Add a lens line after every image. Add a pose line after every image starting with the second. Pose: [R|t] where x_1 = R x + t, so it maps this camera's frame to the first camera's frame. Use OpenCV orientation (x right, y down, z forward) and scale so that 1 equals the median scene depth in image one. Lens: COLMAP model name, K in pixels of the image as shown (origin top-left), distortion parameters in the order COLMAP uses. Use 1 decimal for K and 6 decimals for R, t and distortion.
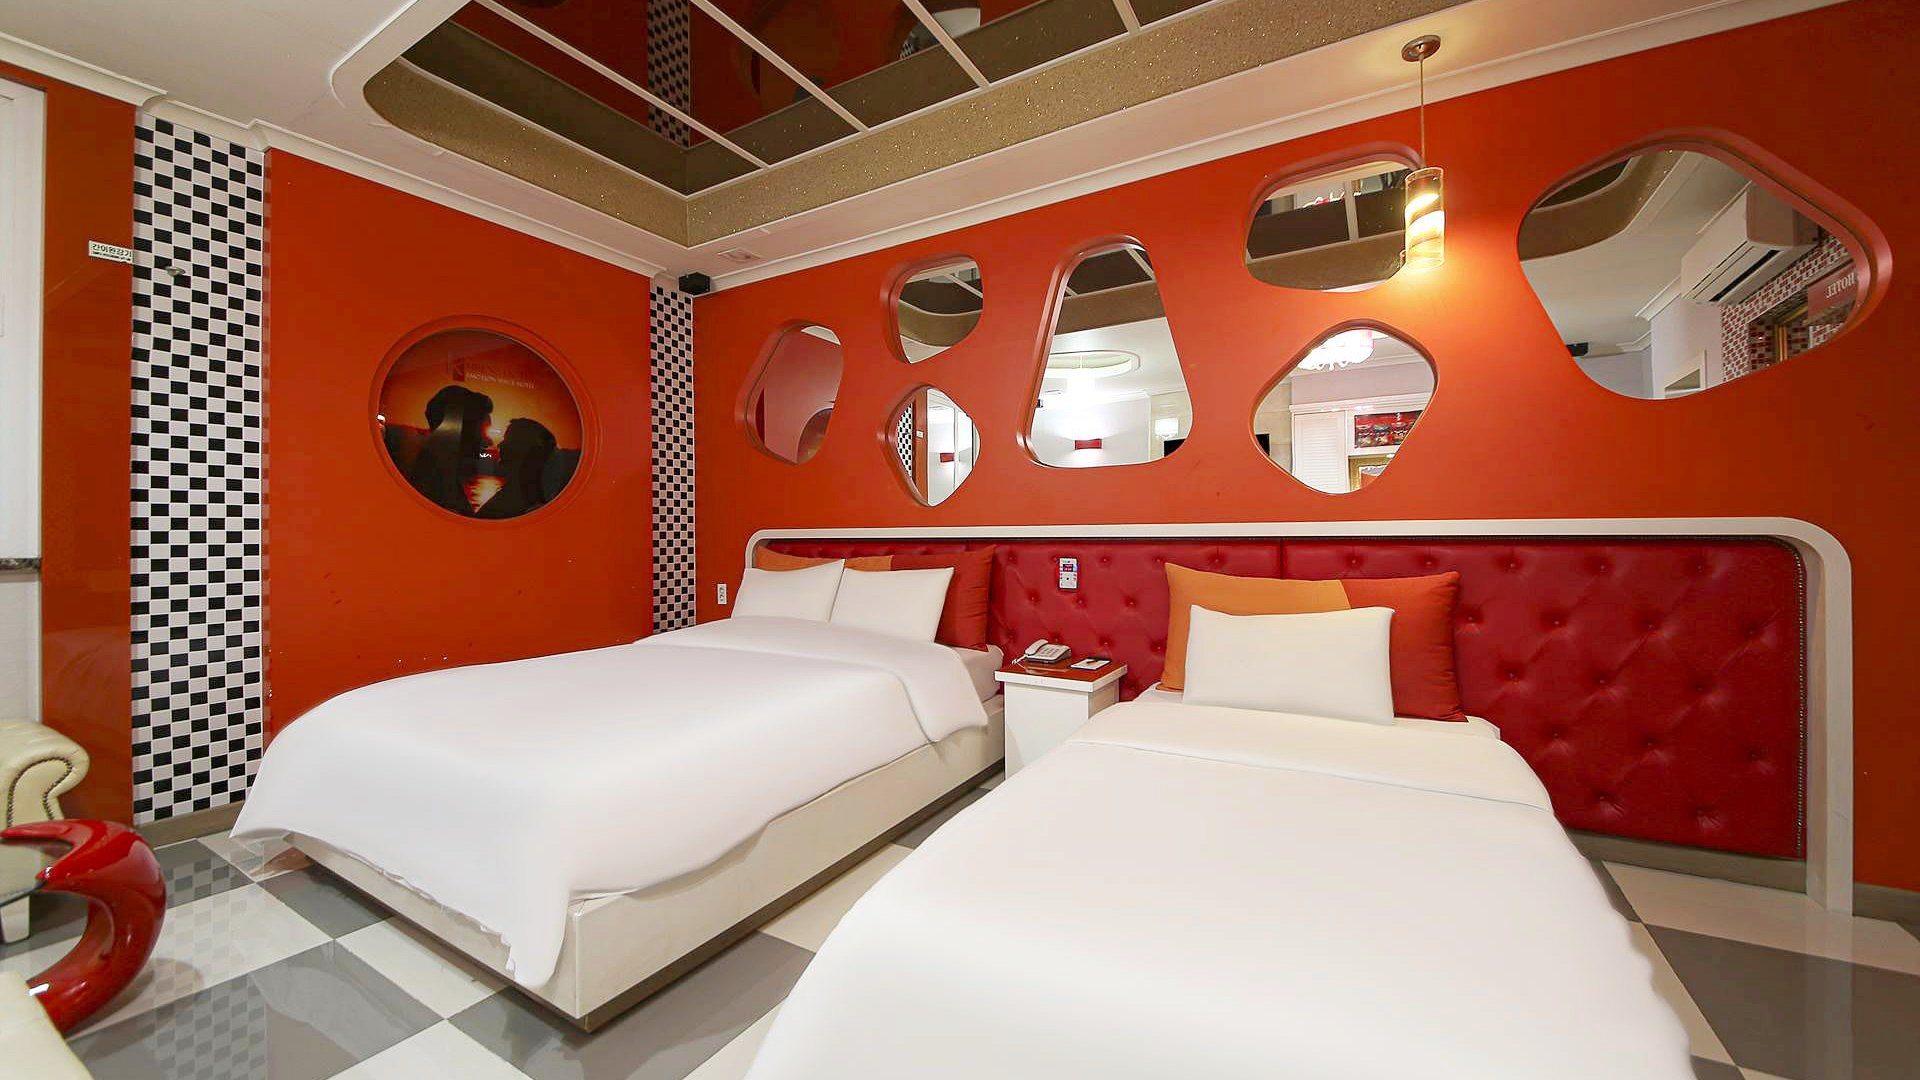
lens RADIAL K [[694.7, 0, 957.8], [0, 694.7, 531.4], [0, 0, 1]] dist [0.011091, -0.012529]
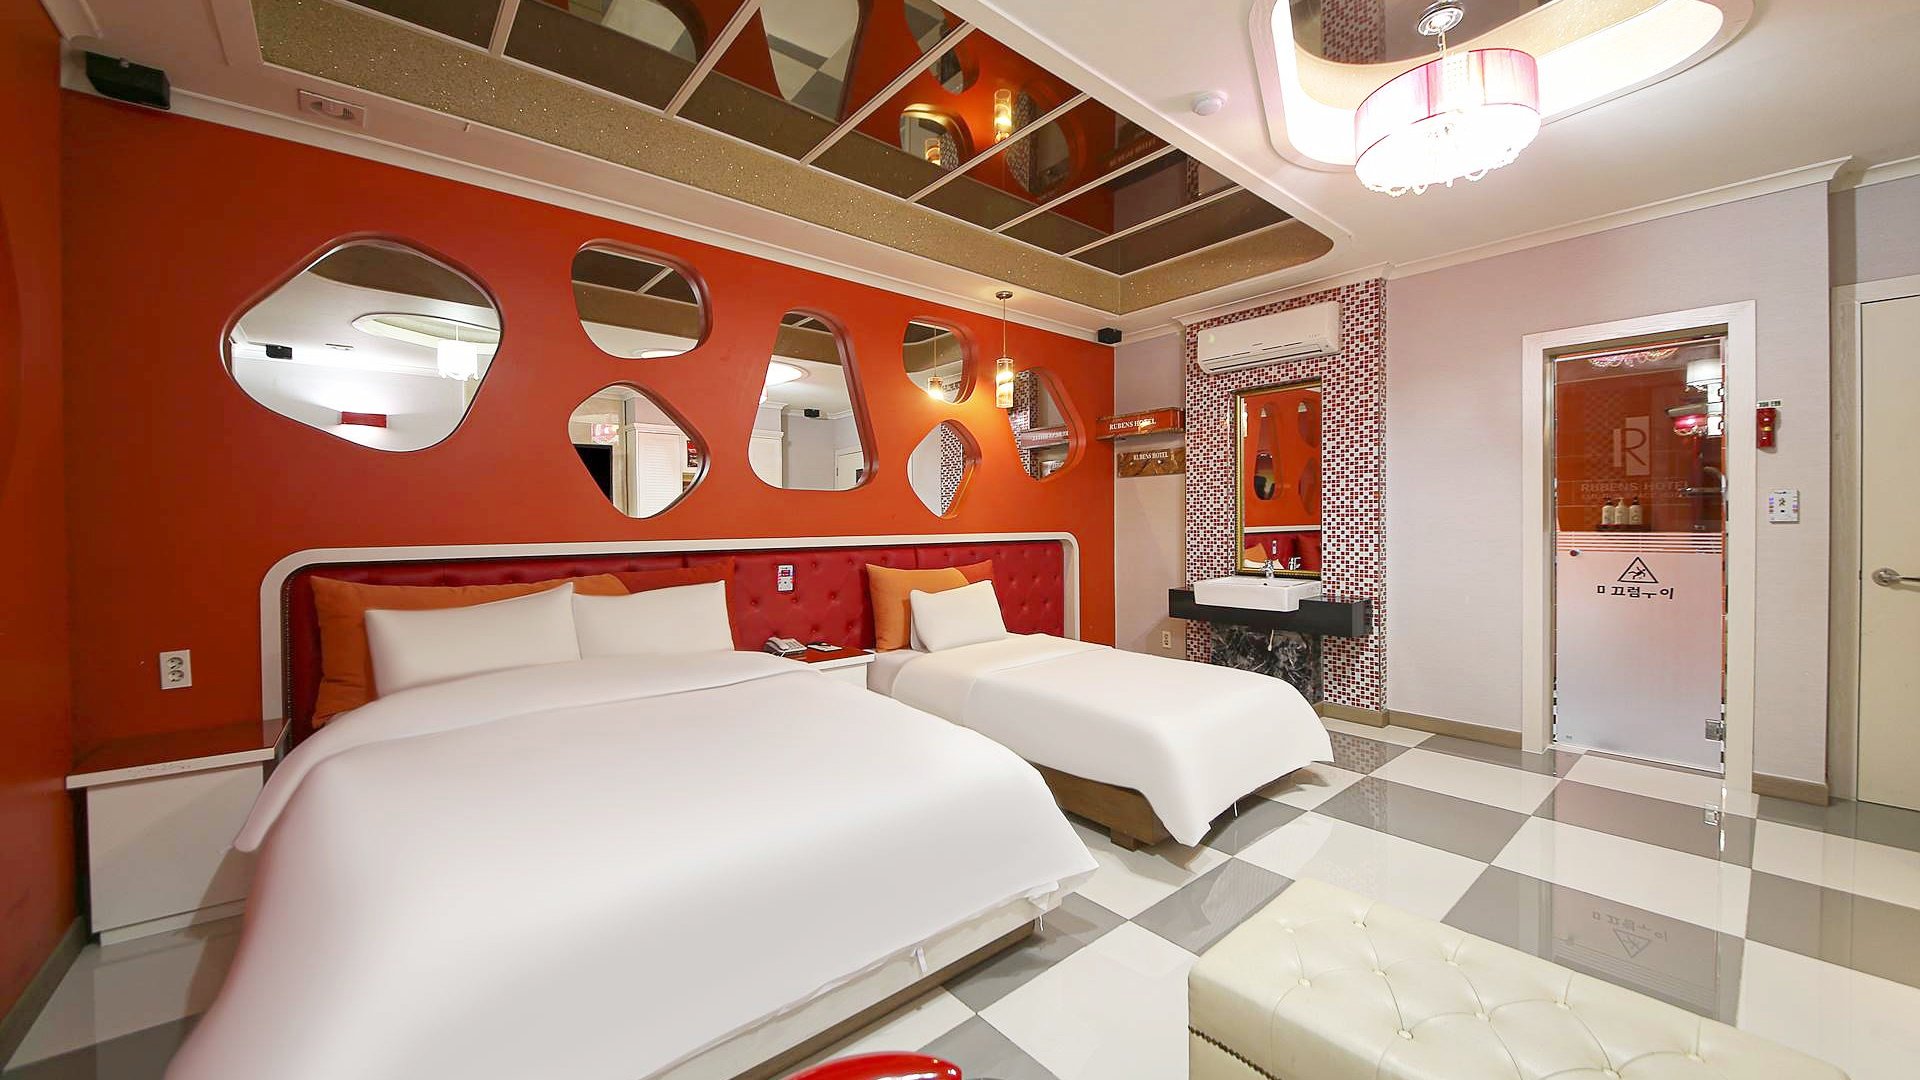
lens RADIAL K [[702.7, 0, 928.1], [0, 702.7, 531.5], [0, 0, 1]] dist [0.012326, 0.000044]
pose [[0.354279, -0.010109, 0.935085, -0.920014], [0.005525, 0.999947, 0.008717, -0.030138], [-0.935123, 0.002078, 0.354316, 0.349567]]
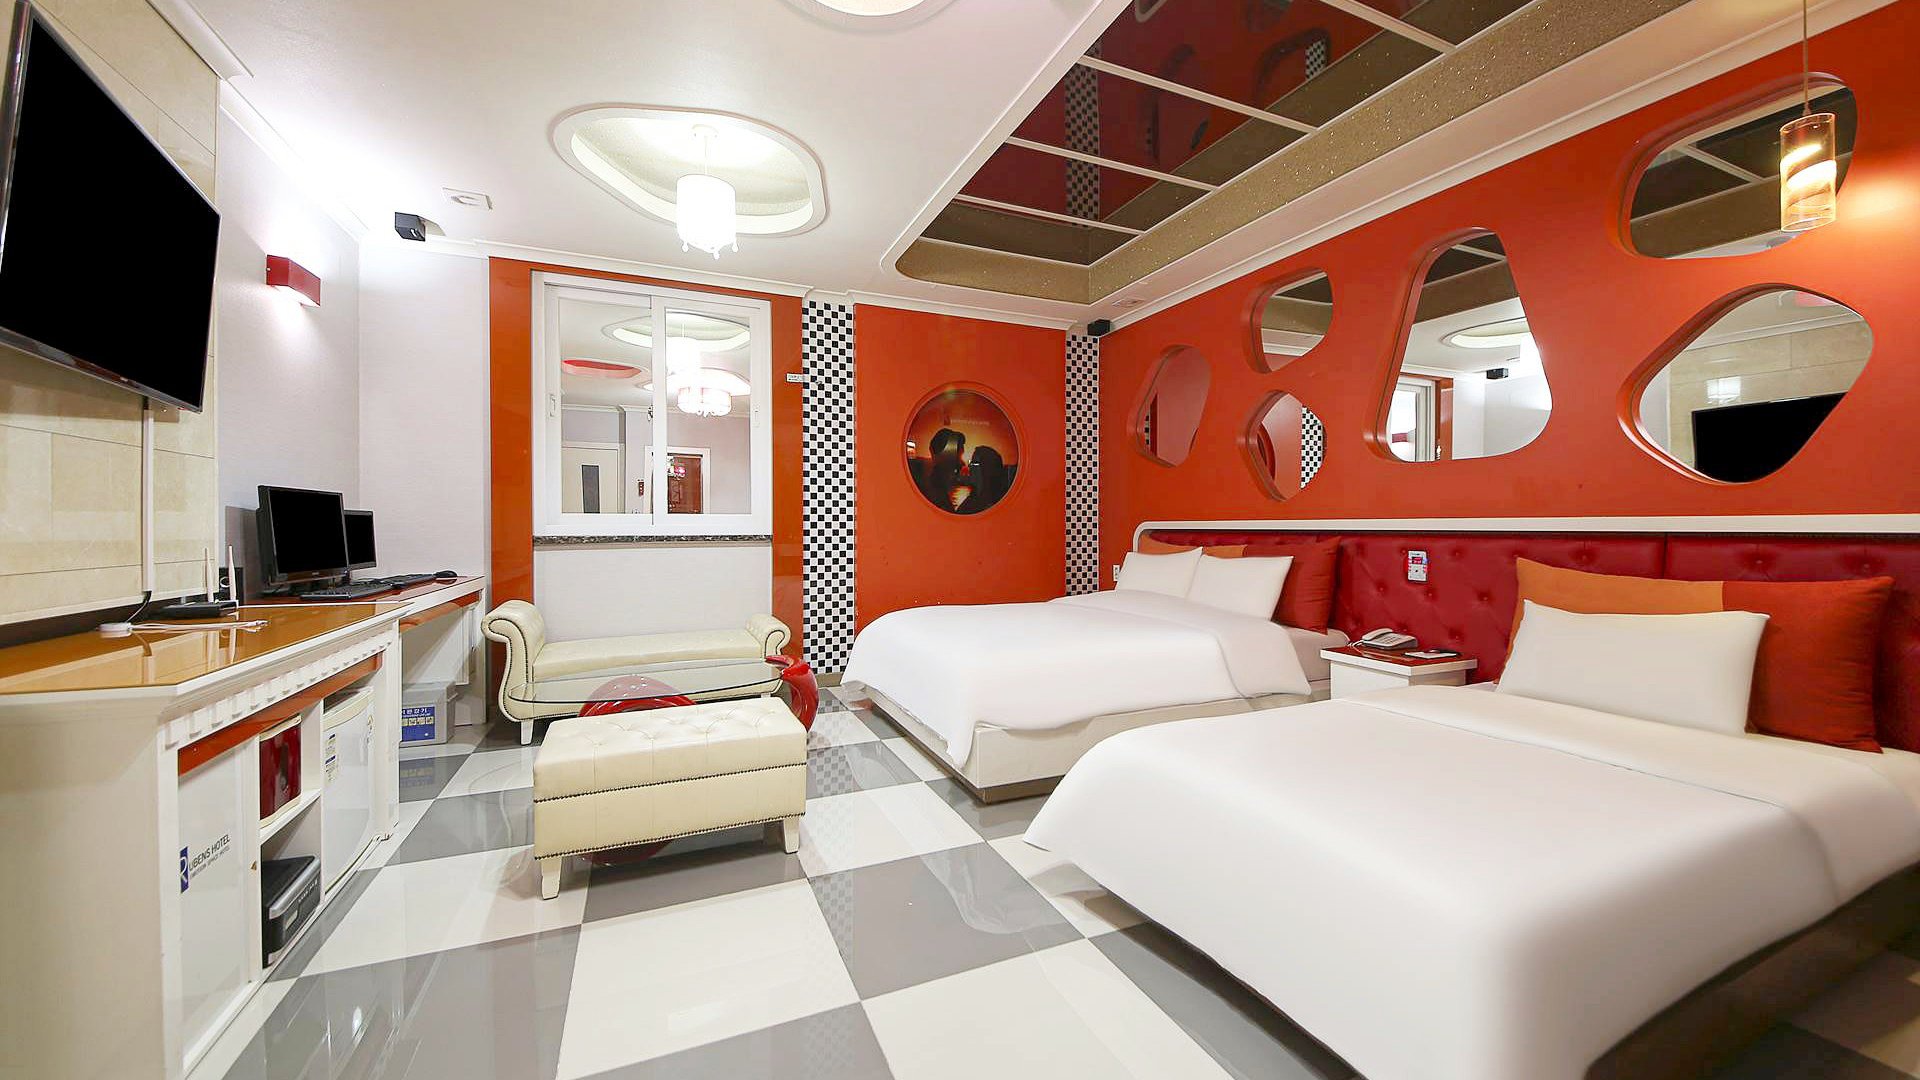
lens RADIAL K [[694.7, 0, 957.8], [0, 694.7, 531.4], [0, 0, 1]] dist [0.011091, -0.012529]
pose [[0.804163, 0.011560, -0.594297, 0.231286], [-0.003264, 0.999882, 0.015032, -0.003700], [0.594400, -0.010148, 0.804105, -0.235495]]
